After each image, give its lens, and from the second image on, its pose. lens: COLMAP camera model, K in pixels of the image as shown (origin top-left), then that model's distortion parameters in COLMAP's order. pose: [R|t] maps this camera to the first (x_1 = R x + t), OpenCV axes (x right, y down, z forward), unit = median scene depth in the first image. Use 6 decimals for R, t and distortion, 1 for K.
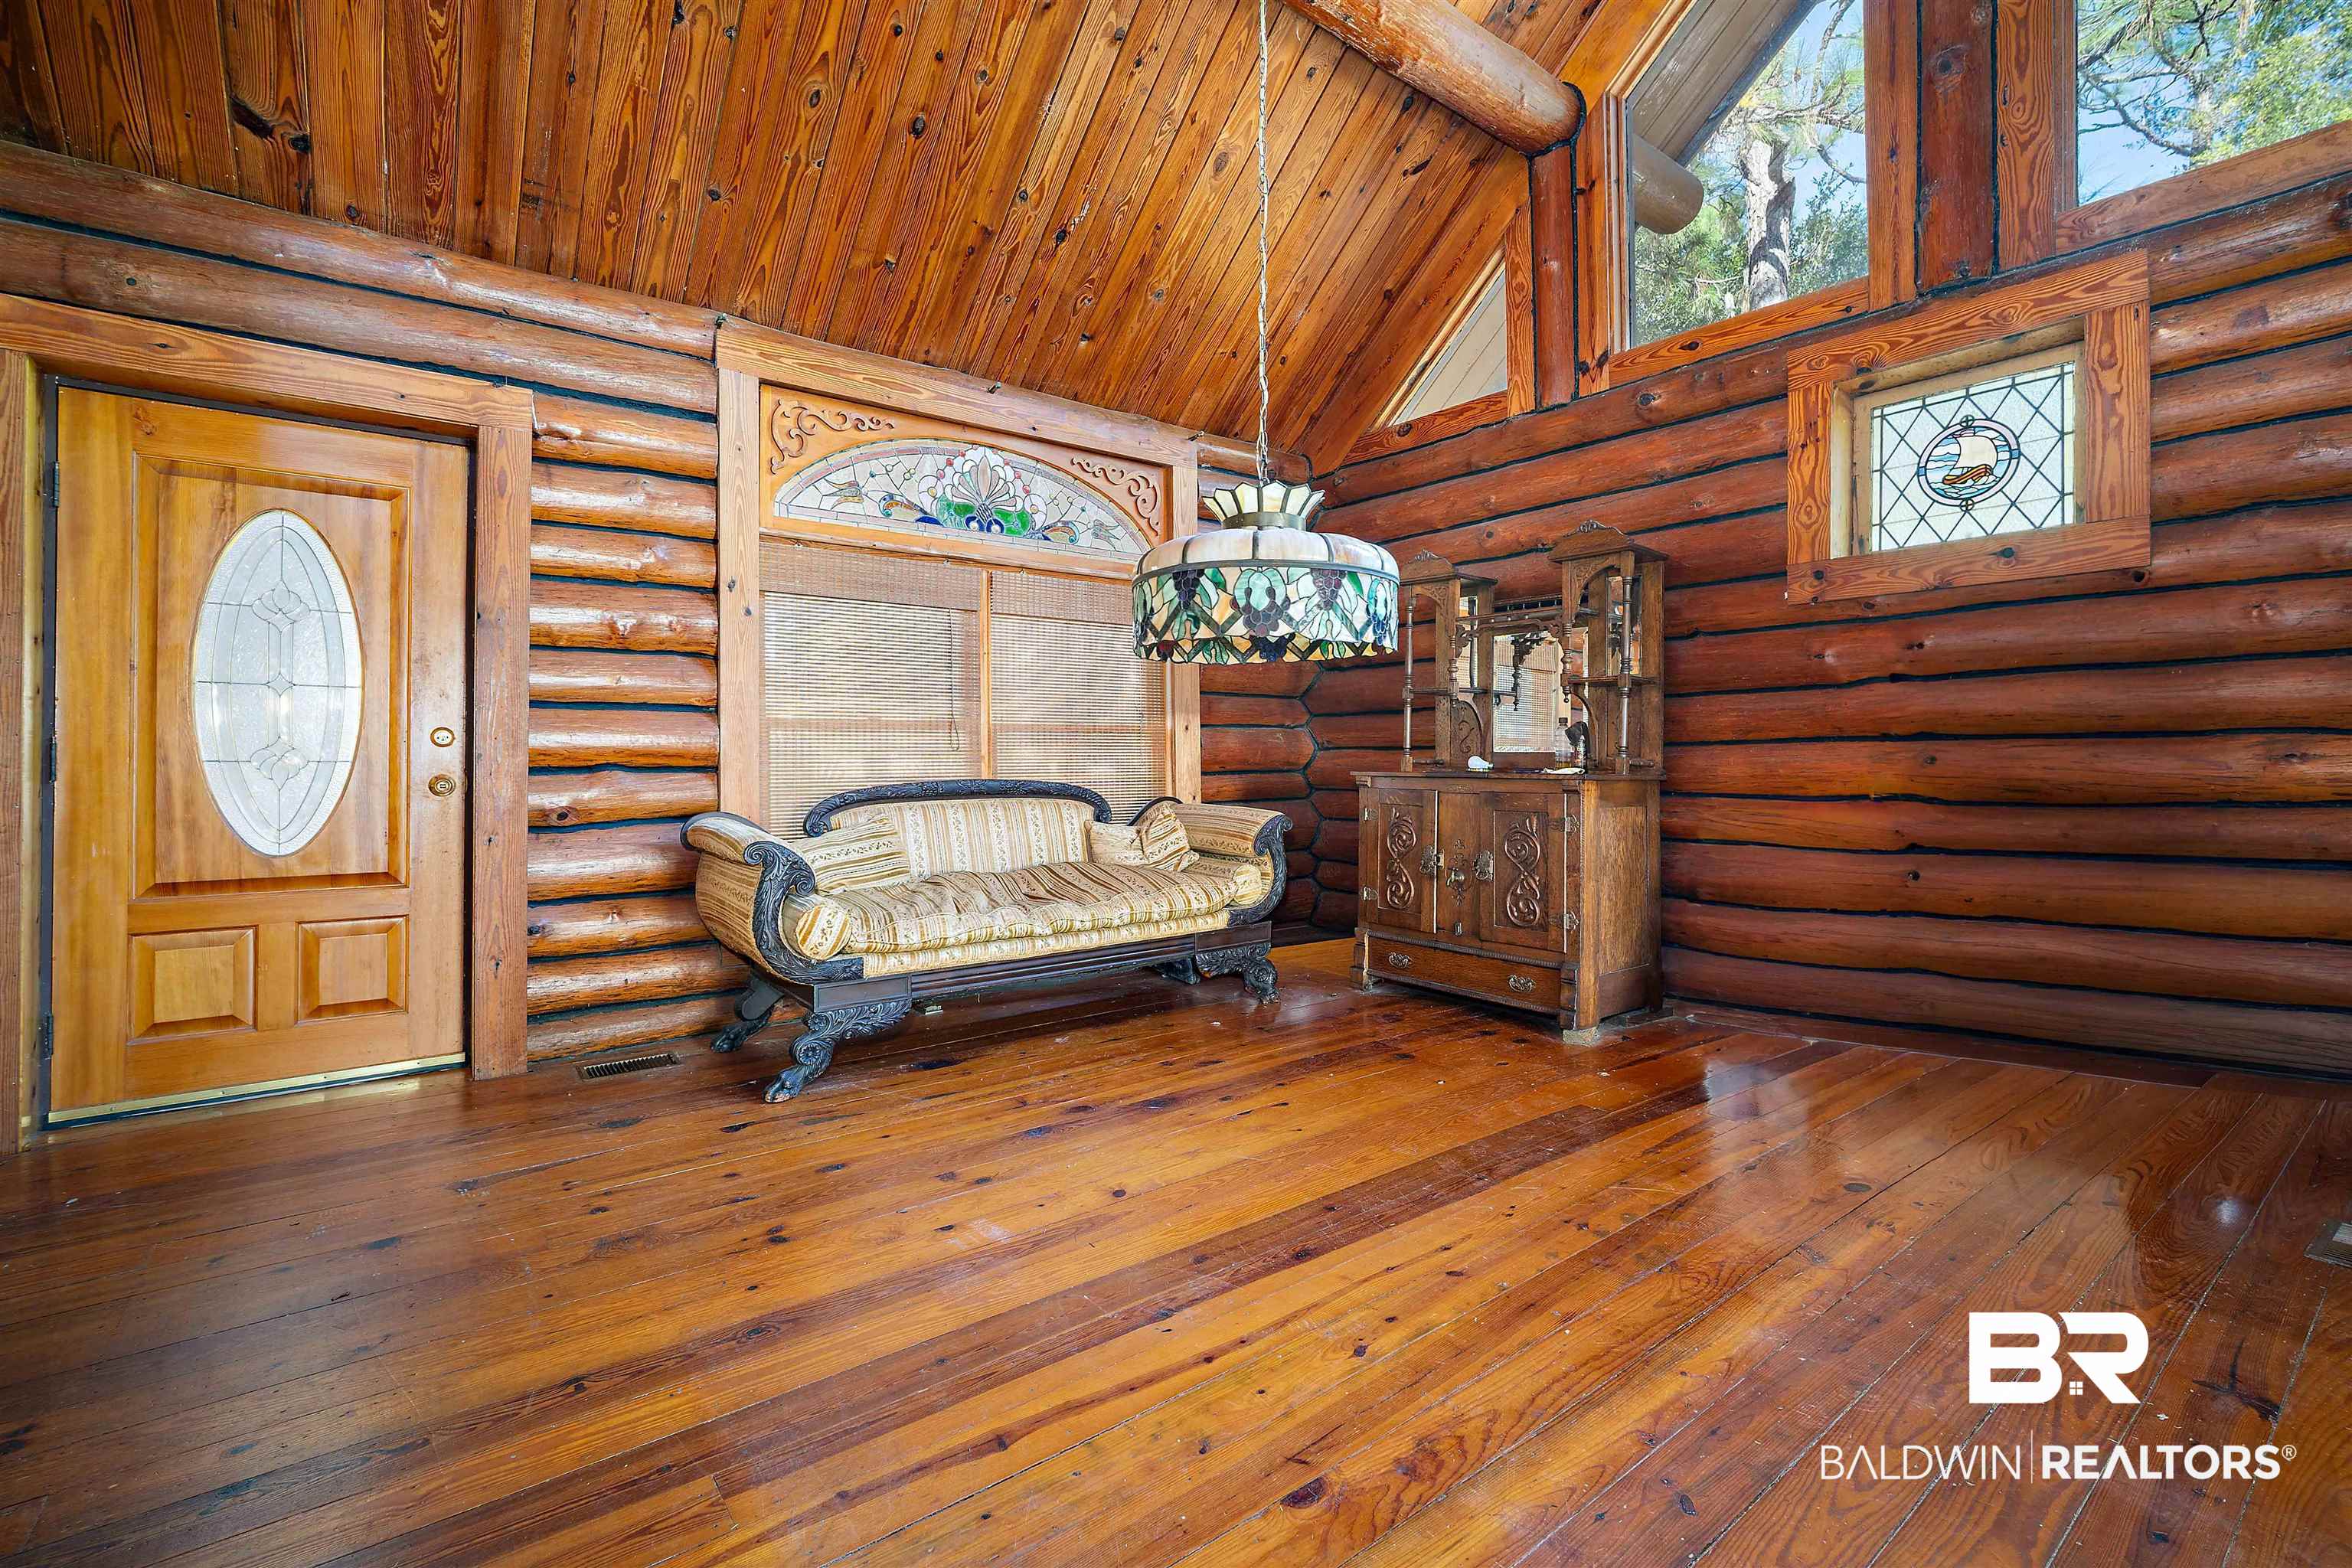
lens RADIAL K [[1044.5, 0, 1188.8], [0, 1044.5, 748.3], [0, 0, 1]] dist [-0.007752, 0.002821]
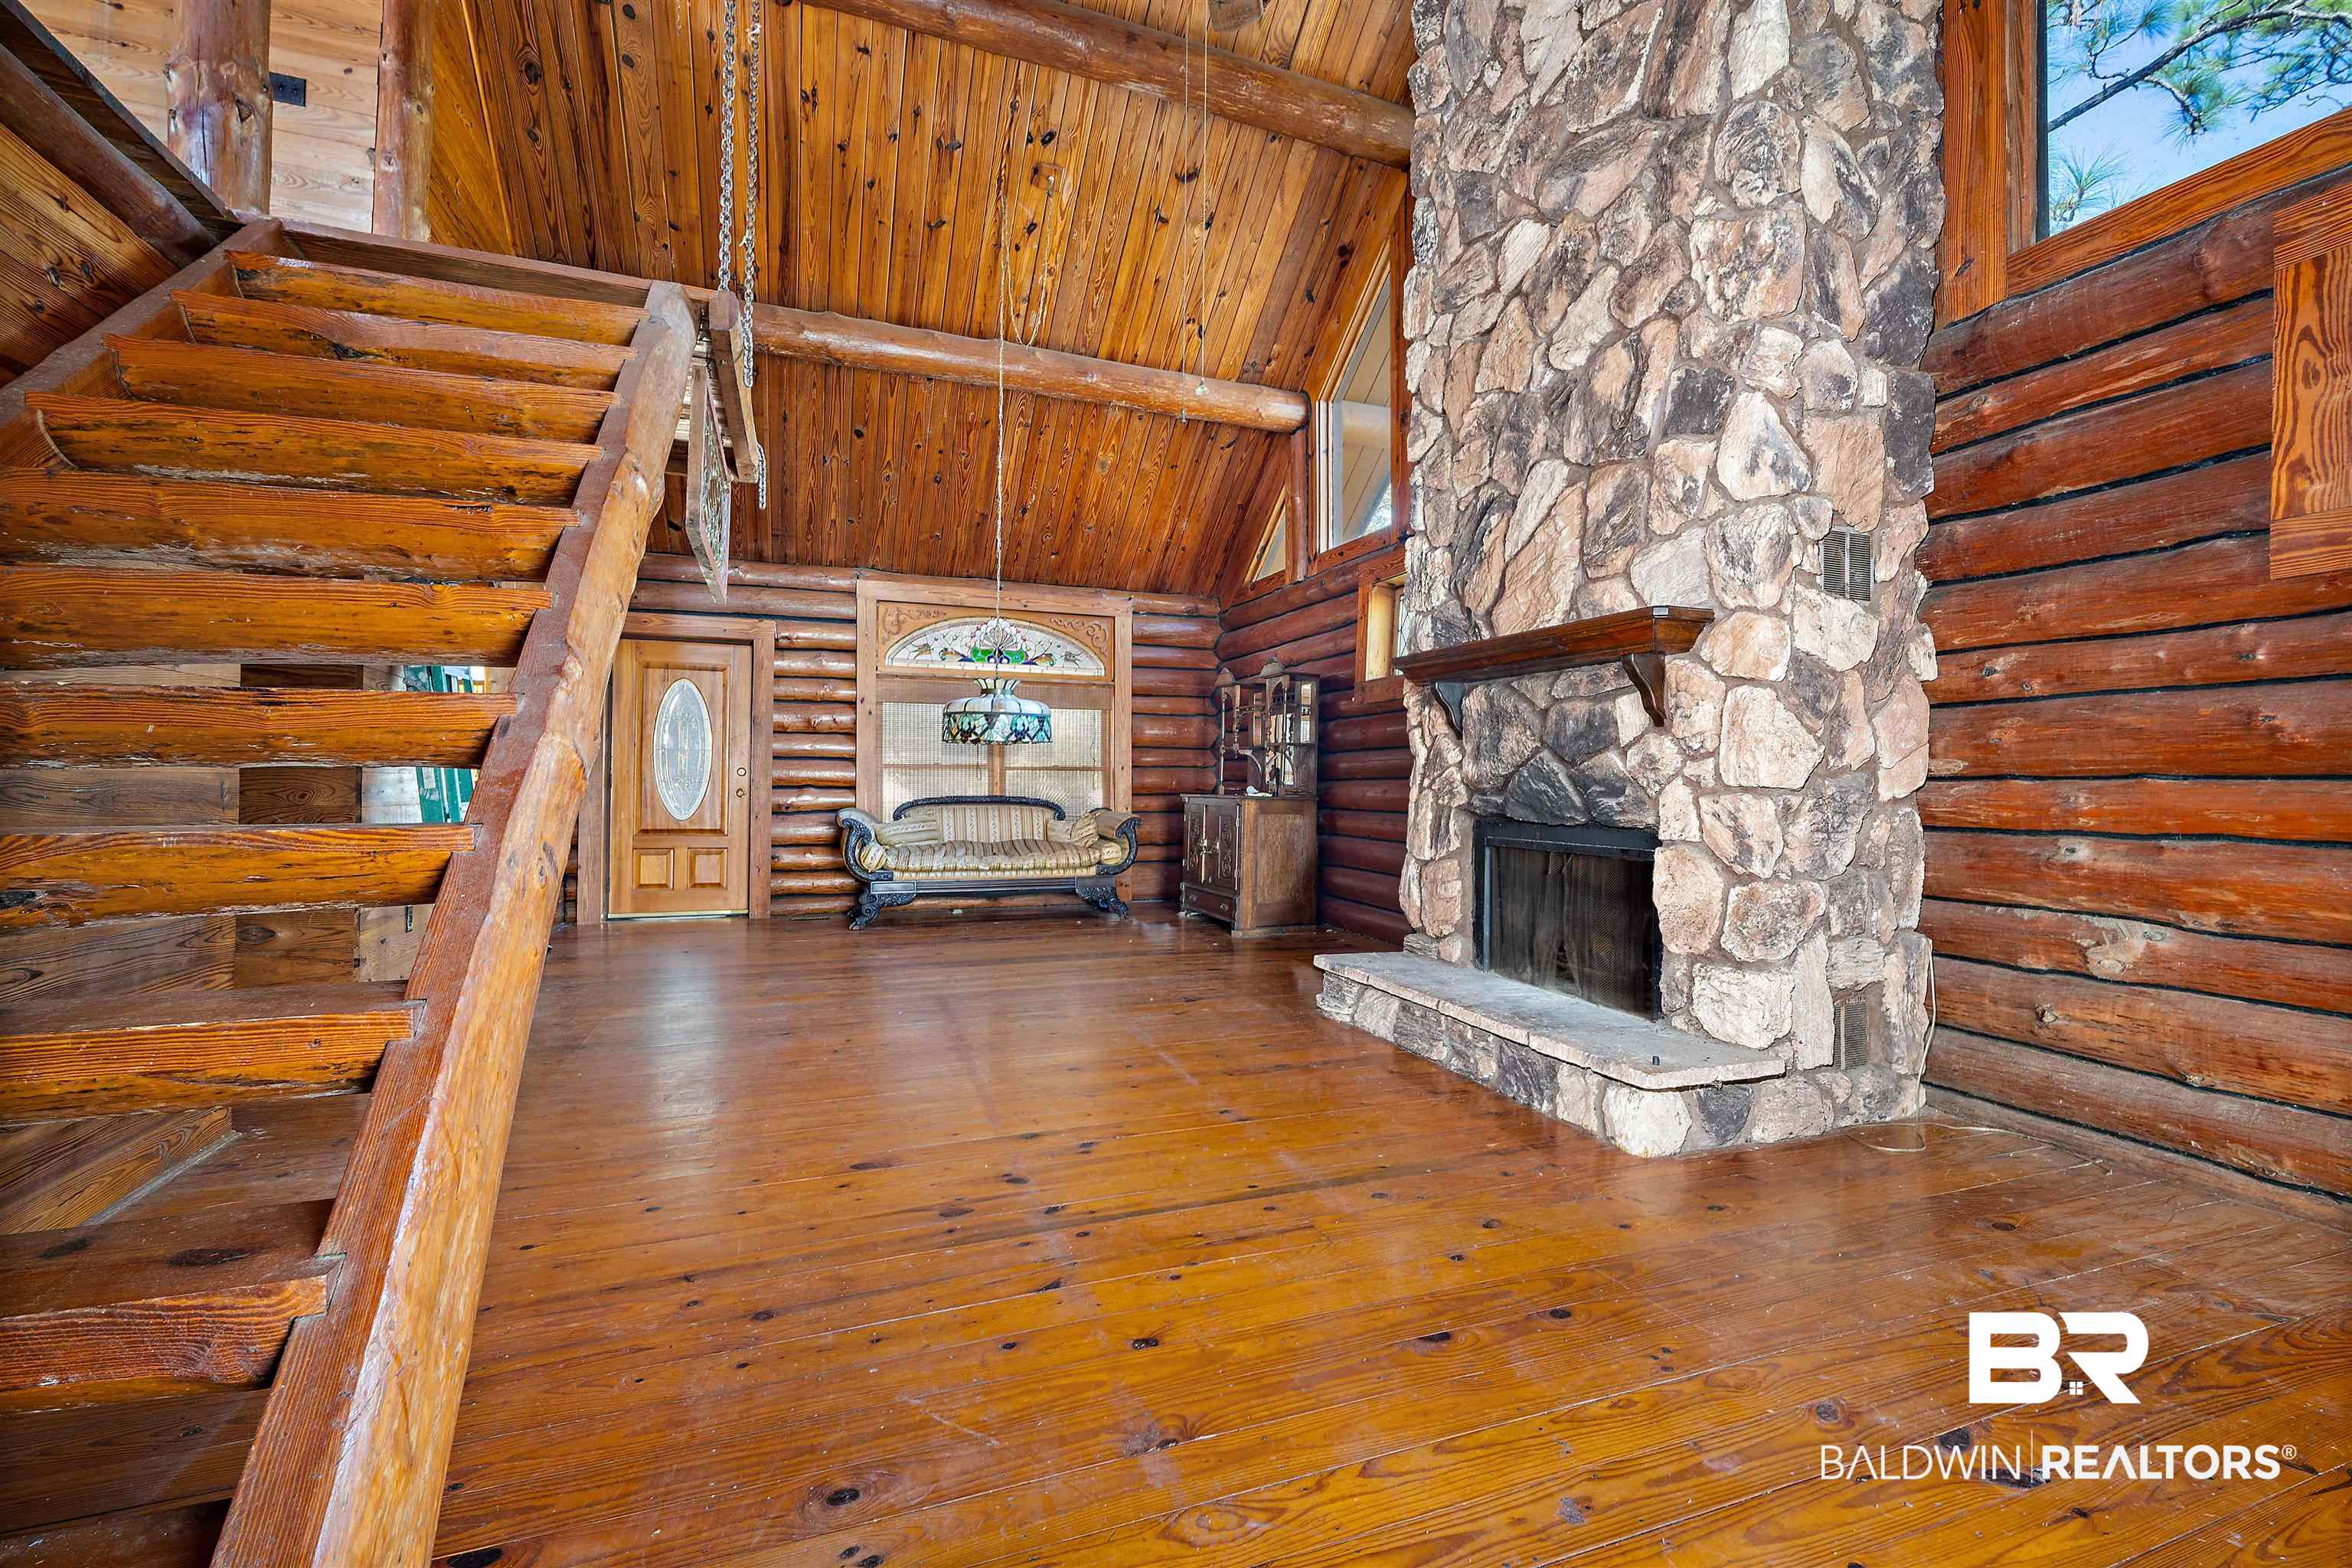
lens RADIAL K [[1044.5, 0, 1186.3], [0, 1044.5, 776.1], [0, 0, 1]] dist [-0.007752, 0.002821]
pose [[0.953348, 0.008565, -0.301752, 0.831382], [-0.009333, 0.999956, -0.001106, -0.007450], [0.301729, 0.003871, 0.953386, -0.818159]]
